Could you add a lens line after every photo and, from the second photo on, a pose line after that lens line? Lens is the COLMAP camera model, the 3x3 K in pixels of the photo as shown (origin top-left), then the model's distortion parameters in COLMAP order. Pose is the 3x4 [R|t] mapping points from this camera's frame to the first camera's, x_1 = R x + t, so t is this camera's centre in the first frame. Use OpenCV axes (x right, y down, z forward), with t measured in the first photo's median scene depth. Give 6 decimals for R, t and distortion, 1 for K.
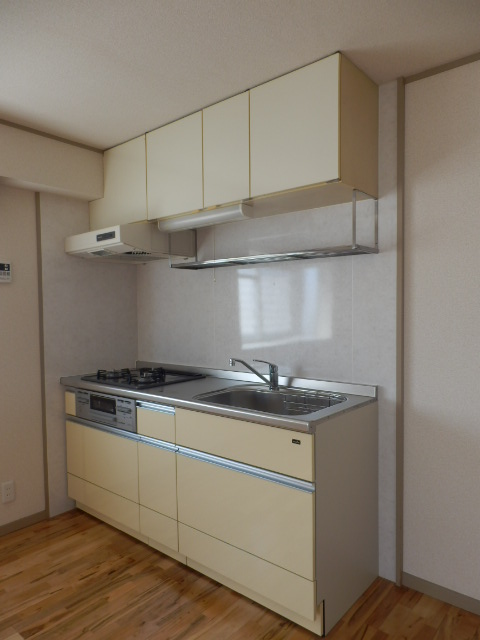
lens RADIAL K [[439.7, 0, 243.4], [0, 439.7, 321.2], [0, 0, 1]] dist [-0.038064, 0.020128]
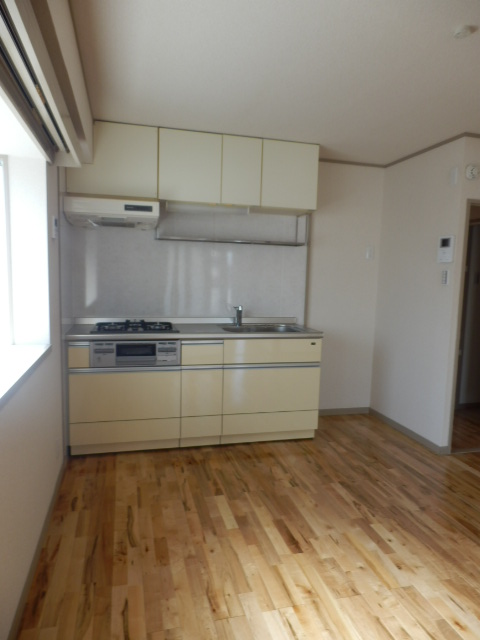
lens RADIAL K [[439.7, 0, 236.0], [0, 439.7, 319.5], [0, 0, 1]] dist [-0.038064, 0.020128]
pose [[0.591010, -0.057321, 0.804625, -1.201904], [-0.014413, 0.996562, 0.081581, 0.004431], [-0.806536, -0.059813, 0.588152, 0.078659]]
